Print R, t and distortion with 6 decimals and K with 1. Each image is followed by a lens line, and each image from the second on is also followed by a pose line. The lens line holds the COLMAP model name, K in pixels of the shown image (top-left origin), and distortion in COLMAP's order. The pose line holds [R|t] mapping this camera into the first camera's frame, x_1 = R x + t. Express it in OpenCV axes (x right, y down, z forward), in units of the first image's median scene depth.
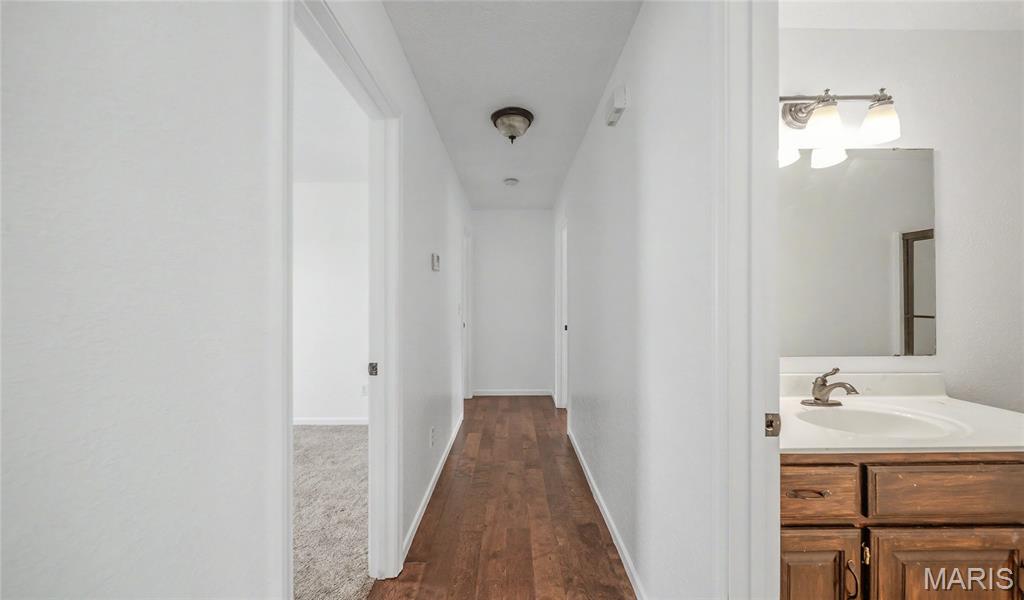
lens RADIAL K [[365.8, 0, 513.8], [0, 365.8, 297.8], [0, 0, 1]] dist [-0.002059, -0.000142]
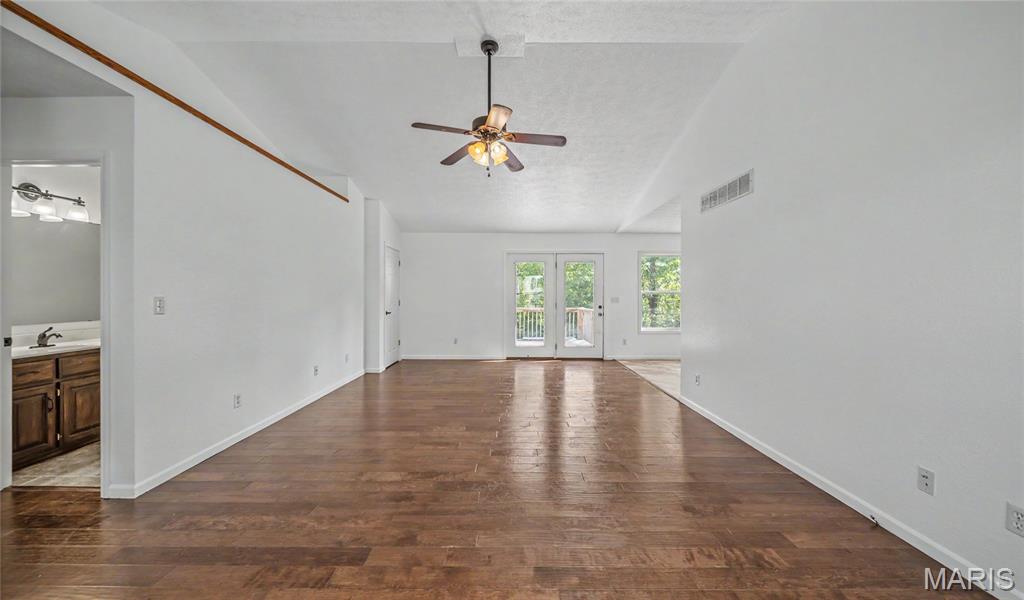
lens RADIAL K [[365.8, 0, 510.9], [0, 365.8, 301.3], [0, 0, 1]] dist [-0.002059, -0.000142]
pose [[0.015968, -0.006302, 0.999853, -1.574416], [-0.013486, 0.999888, 0.006518, -0.005996], [-0.999782, -0.013588, 0.015881, -2.259846]]
